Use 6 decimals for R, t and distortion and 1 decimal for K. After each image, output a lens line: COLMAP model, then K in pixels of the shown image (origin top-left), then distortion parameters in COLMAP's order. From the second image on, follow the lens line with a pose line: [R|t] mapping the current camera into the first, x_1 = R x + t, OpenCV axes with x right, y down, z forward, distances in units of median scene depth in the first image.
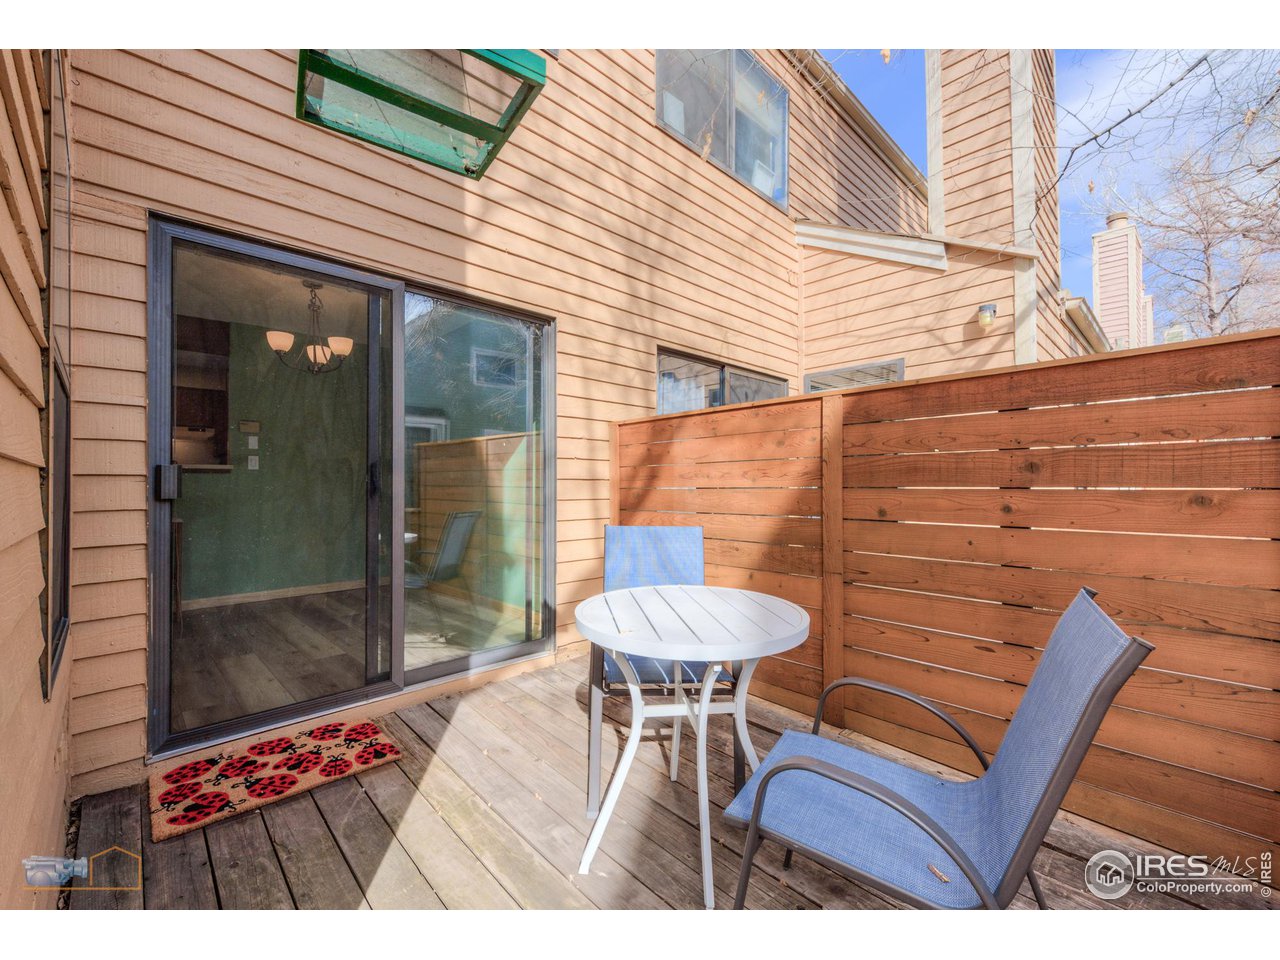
lens RADIAL K [[531.5, 0, 640.0], [0, 531.5, 480.0], [0, 0, 1]] dist [-0.000156, 0.000008]
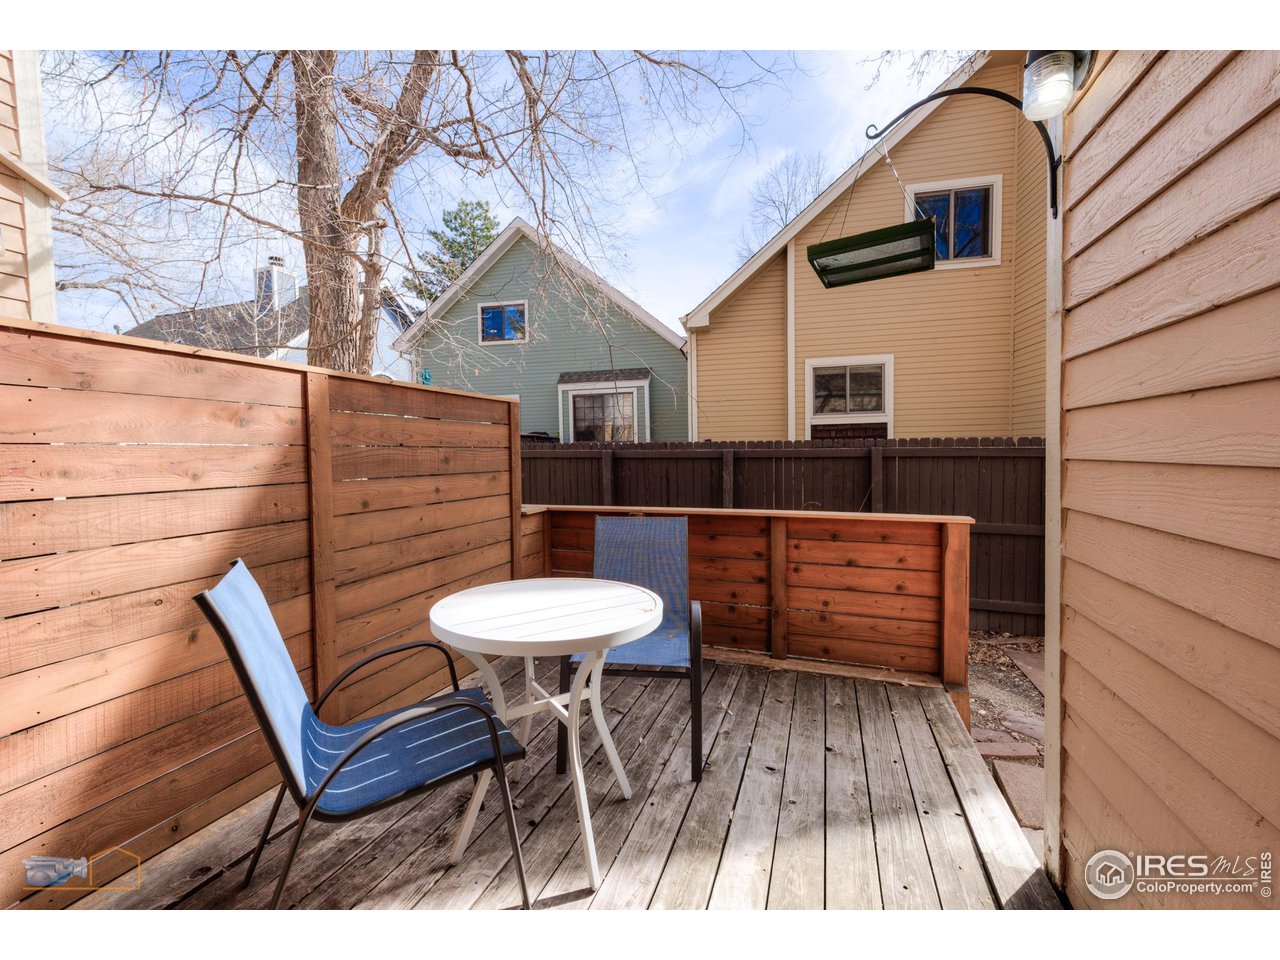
lens RADIAL K [[531.5, 0, 640.0], [0, 531.5, 480.0], [0, 0, 1]] dist [-0.000156, 0.000008]
pose [[-0.441977, -0.030751, 0.896499, -0.649122], [0.011771, 0.999127, 0.040074, -0.017636], [-0.896949, 0.028265, -0.441229, 0.946074]]
